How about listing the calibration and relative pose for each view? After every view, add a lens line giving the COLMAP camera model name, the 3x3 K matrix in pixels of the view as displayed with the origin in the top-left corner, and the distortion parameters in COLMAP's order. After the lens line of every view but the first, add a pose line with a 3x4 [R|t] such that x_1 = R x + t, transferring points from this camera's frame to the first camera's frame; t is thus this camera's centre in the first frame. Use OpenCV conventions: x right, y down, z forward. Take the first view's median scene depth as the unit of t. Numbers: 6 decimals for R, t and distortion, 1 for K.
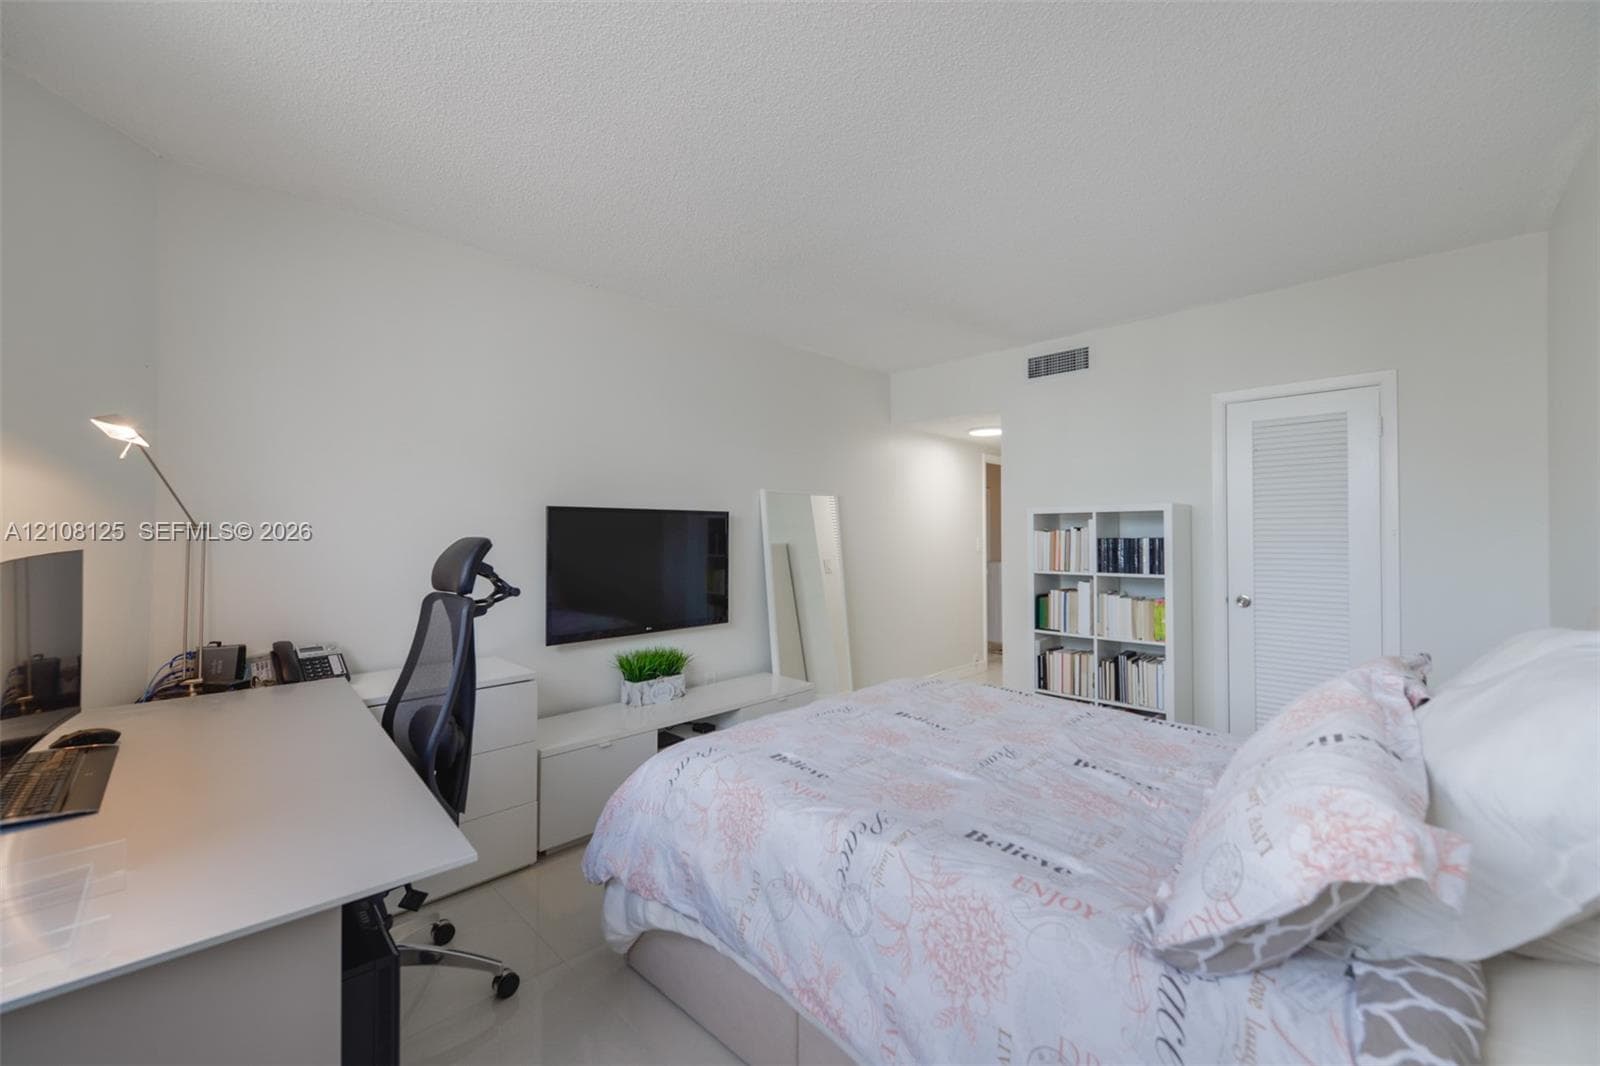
lens RADIAL K [[630.9, 0, 789.2], [0, 630.9, 527.0], [0, 0, 1]] dist [-0.006136, 0.000284]
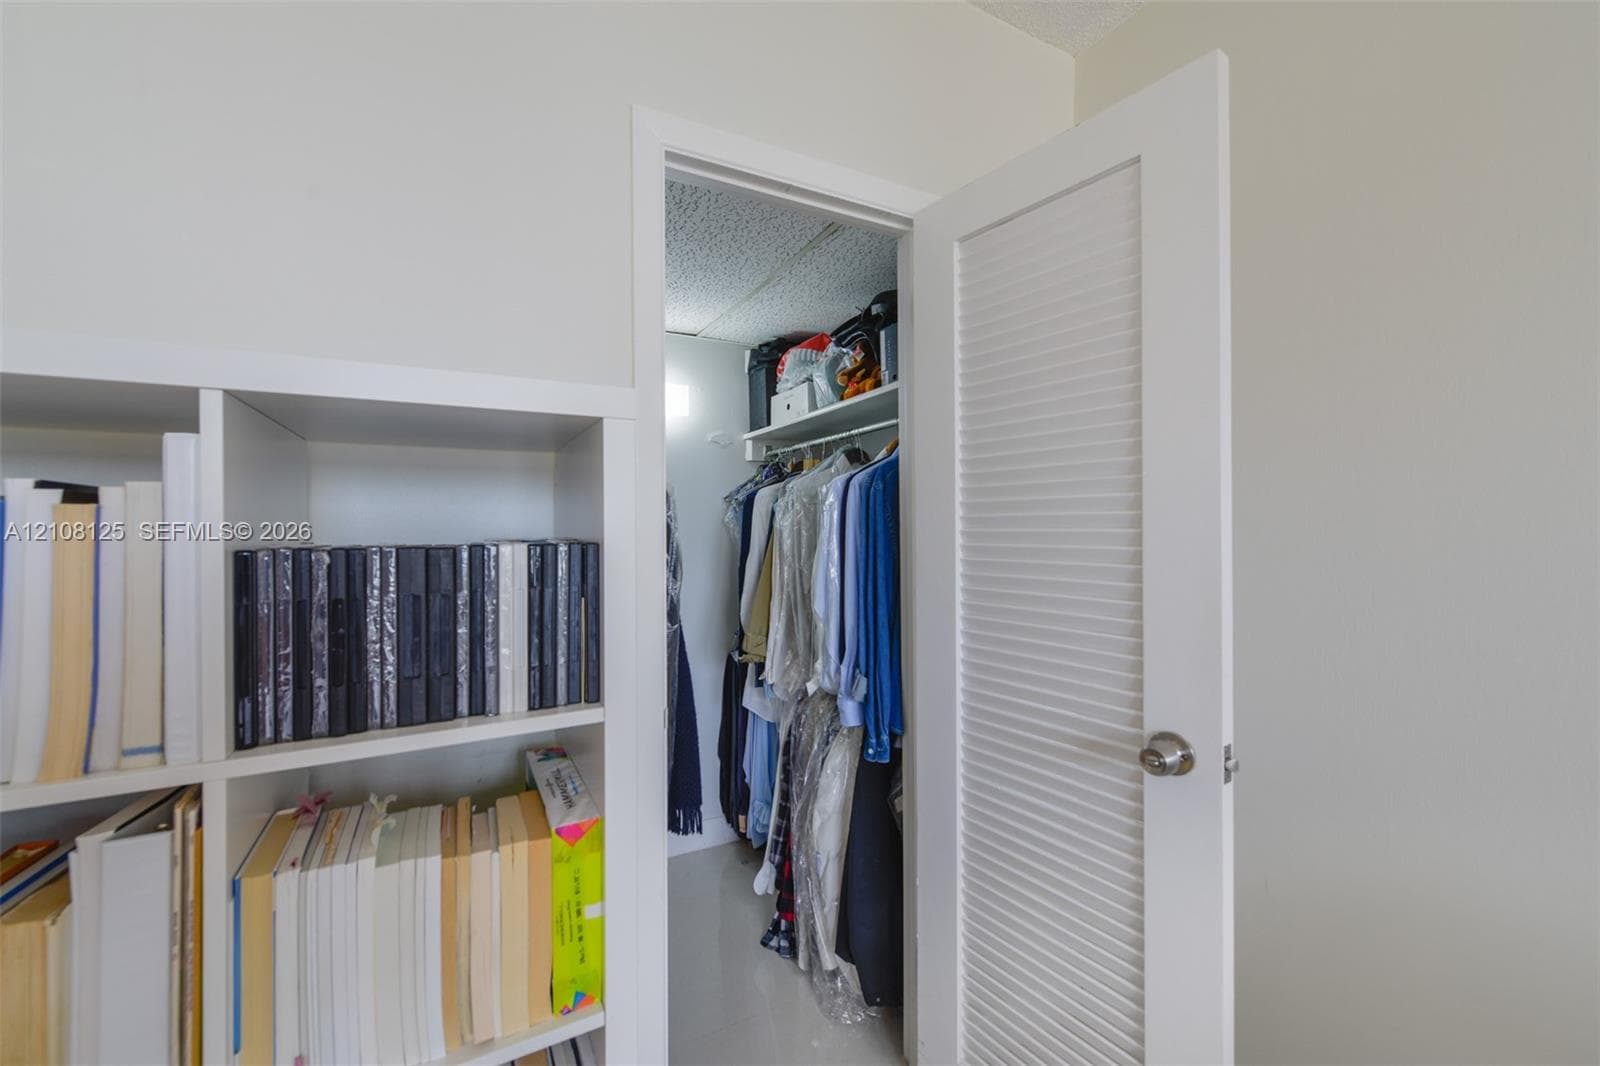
lens RADIAL K [[630.9, 0, 789.2], [0, 630.9, 527.0], [0, 0, 1]] dist [-0.006136, 0.000284]
pose [[0.270576, 0.004273, 0.962689, 0.372371], [-0.004678, 0.999984, -0.003124, 0.011686], [-0.962687, -0.003658, 0.270592, 0.820374]]
